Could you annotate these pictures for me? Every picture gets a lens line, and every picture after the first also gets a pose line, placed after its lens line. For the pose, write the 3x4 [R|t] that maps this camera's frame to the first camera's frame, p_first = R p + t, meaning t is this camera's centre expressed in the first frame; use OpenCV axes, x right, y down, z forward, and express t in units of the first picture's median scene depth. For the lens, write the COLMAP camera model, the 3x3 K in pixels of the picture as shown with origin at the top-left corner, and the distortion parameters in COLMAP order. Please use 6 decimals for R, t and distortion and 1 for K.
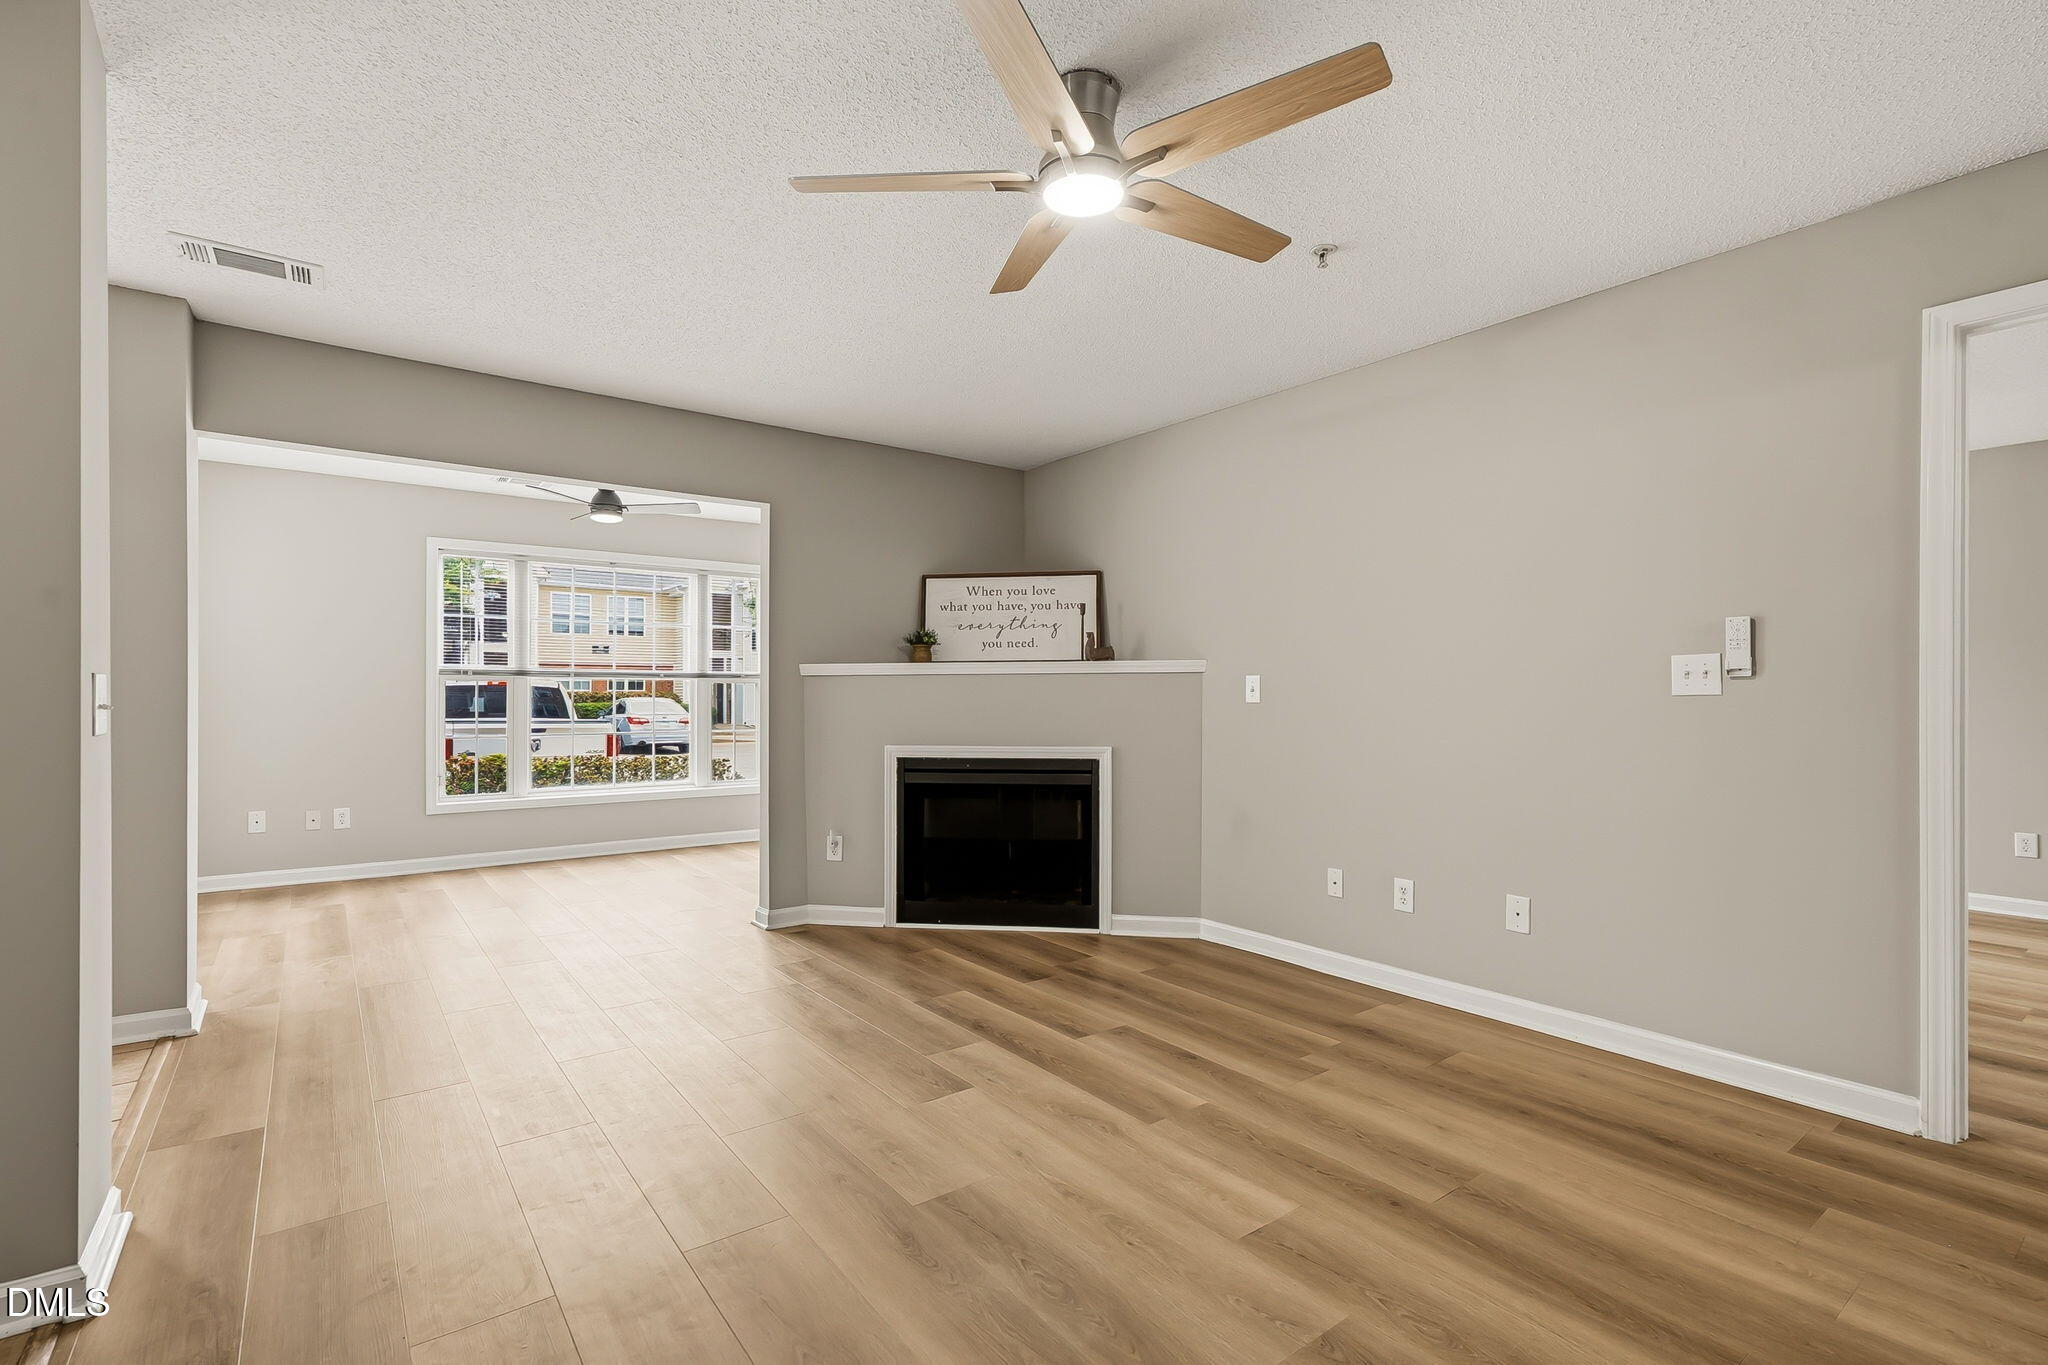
lens RADIAL K [[934.9, 0, 1010.8], [0, 934.9, 692.7], [0, 0, 1]] dist [0.007109, 0.000743]
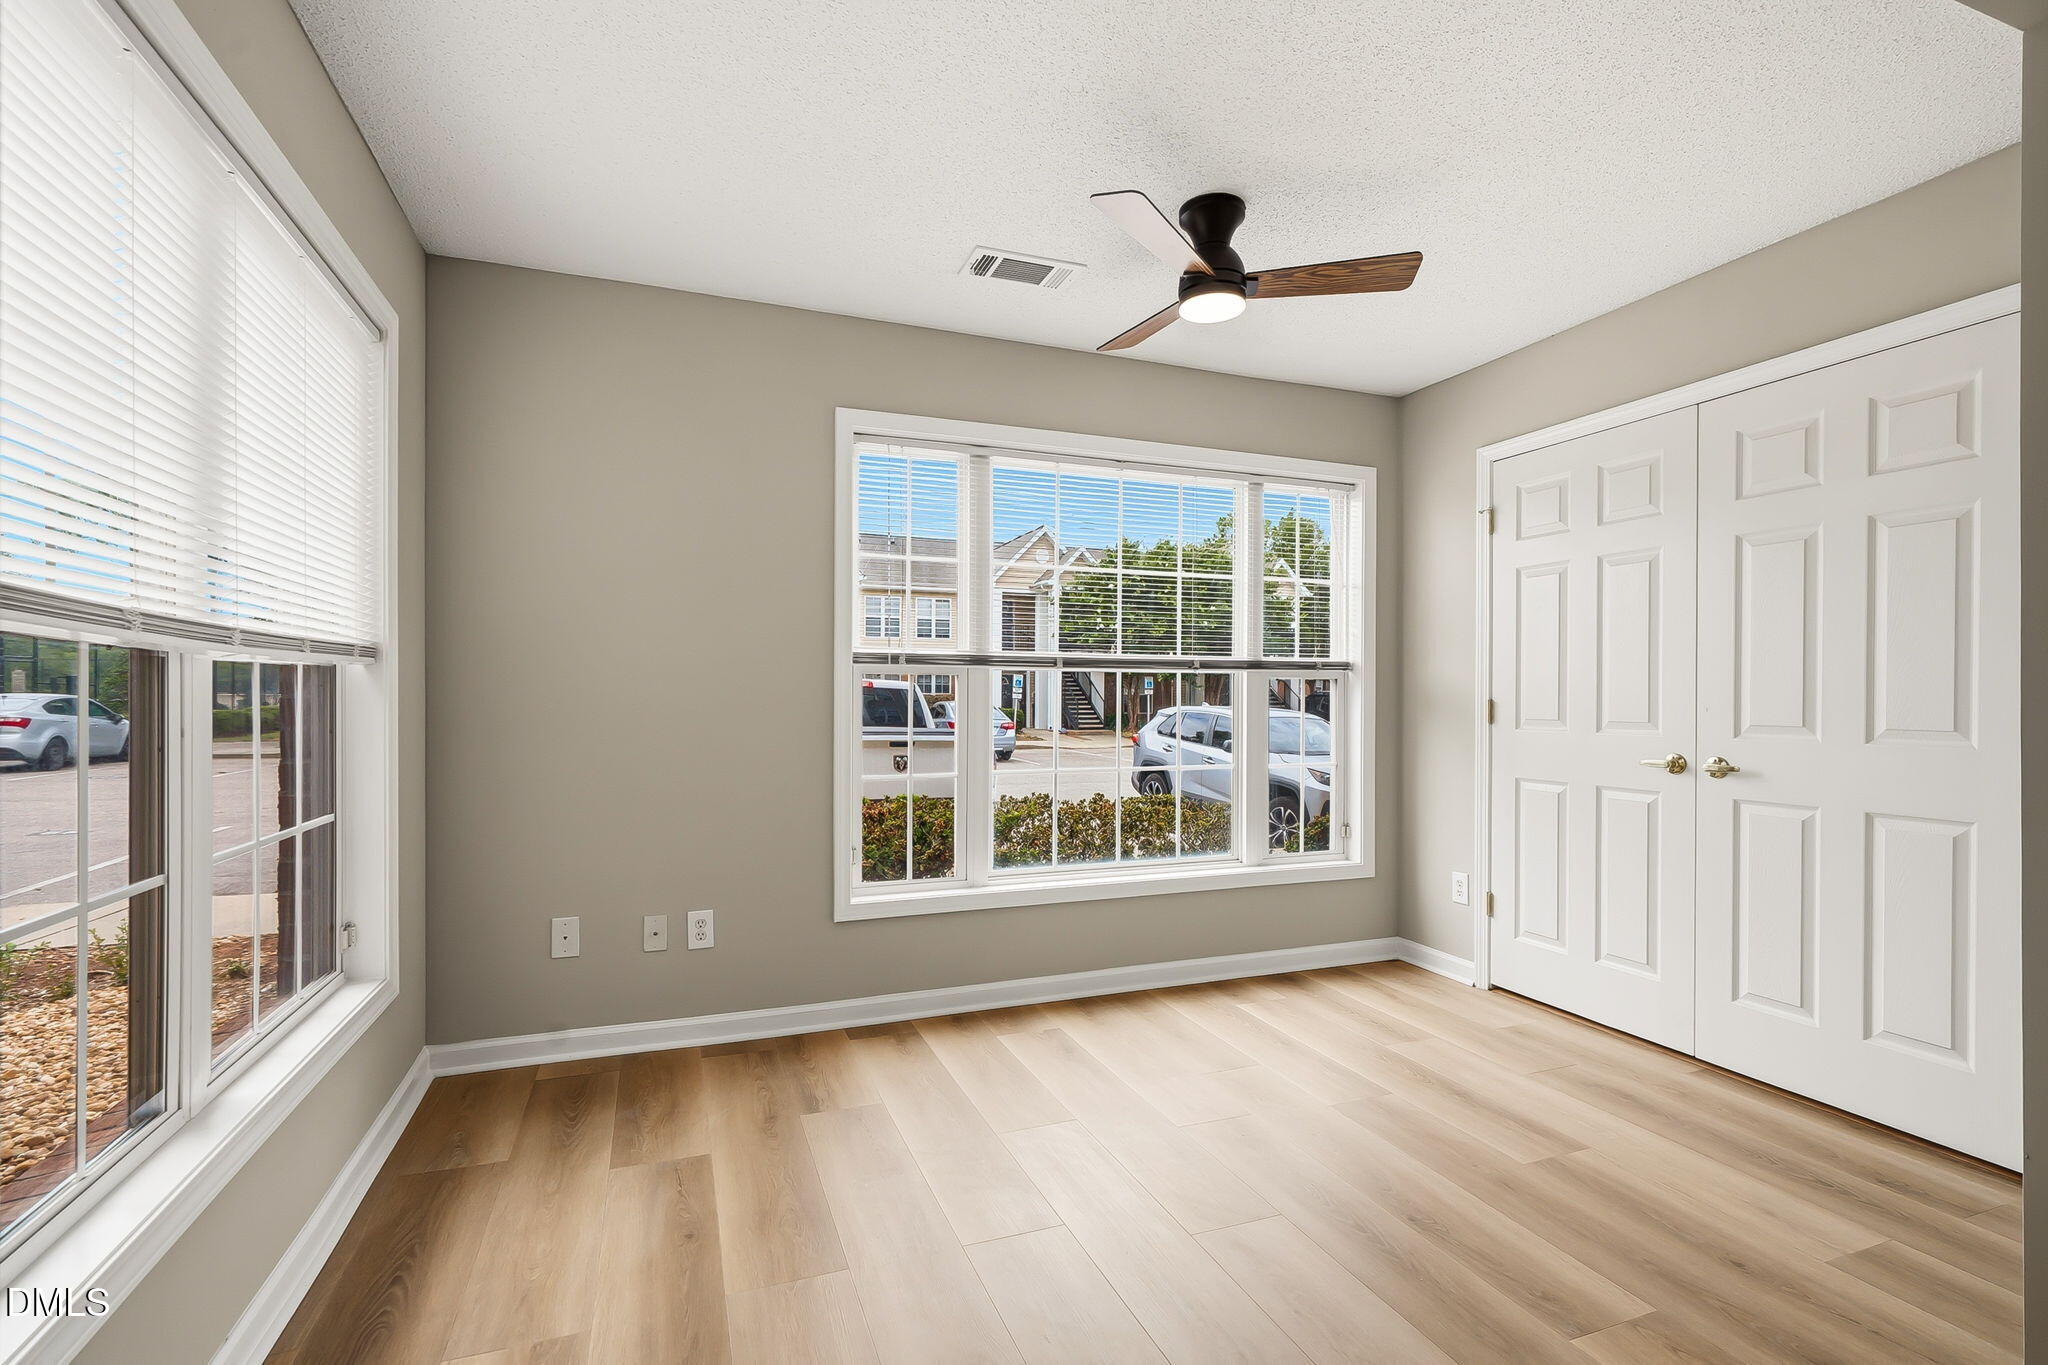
lens RADIAL K [[935.4, 0, 1017.5], [0, 935.4, 694.2], [0, 0, 1]] dist [0.004316, 0.000872]
pose [[0.962752, -0.000554, -0.270387, -0.447725], [-0.000139, 0.999997, -0.002543, 0.000428], [0.270388, 0.002486, 0.962748, 0.606555]]
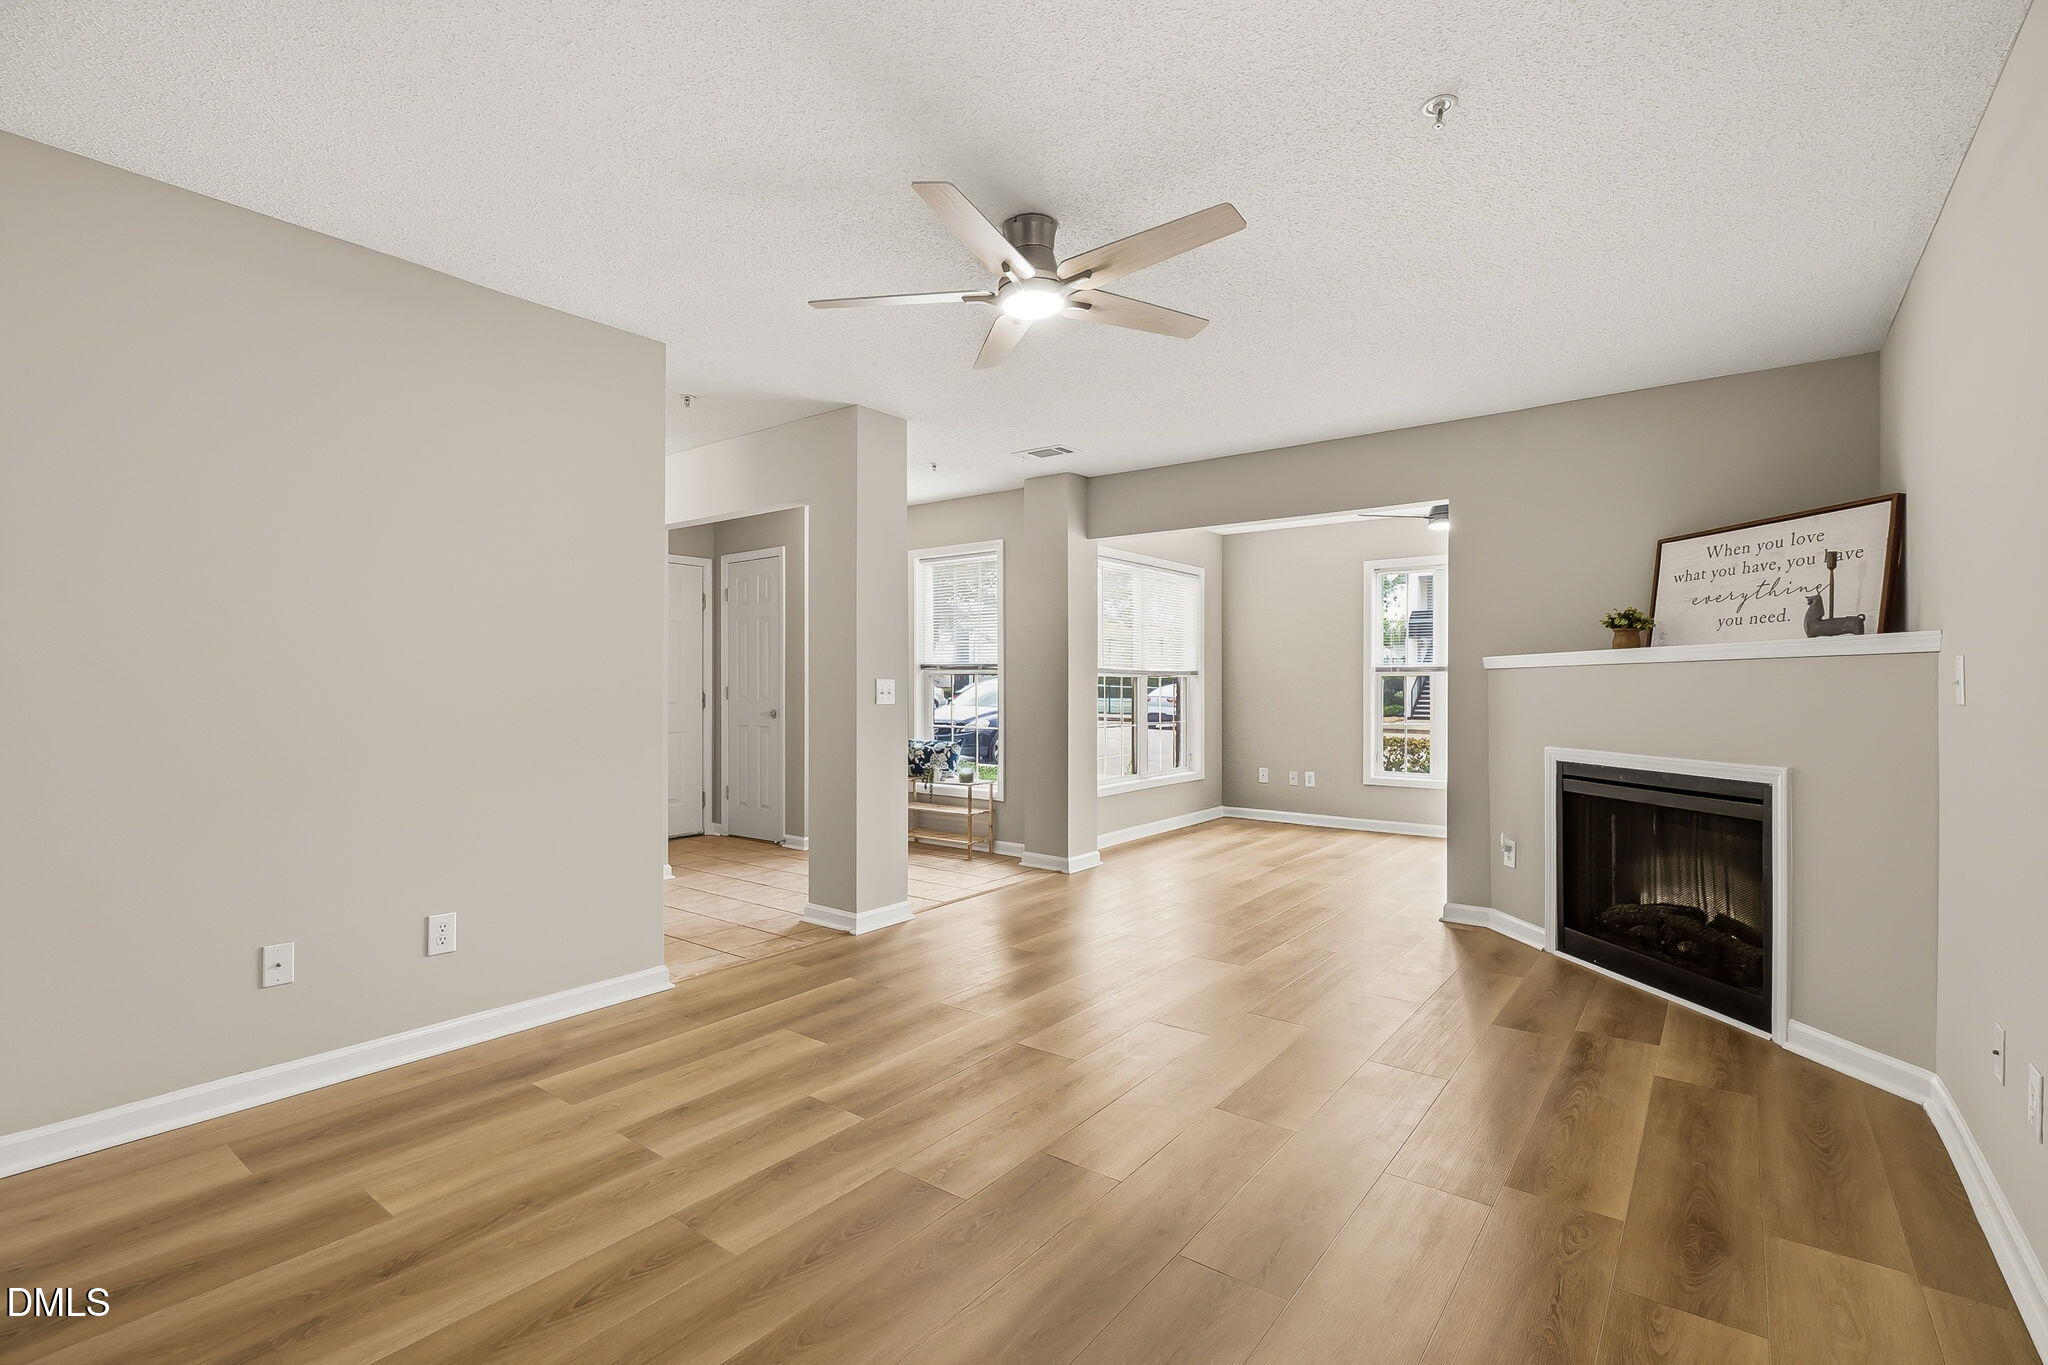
lens RADIAL K [[933.0, 0, 1024.0], [0, 933.0, 682.5], [0, 0, 1]] dist [0.000702, 0.000190]
pose [[0.279429, -0.003640, -0.960159, 0.532236], [-0.001452, 0.999990, -0.004214, 0.000706], [0.960165, 0.002572, 0.279421, 0.257218]]
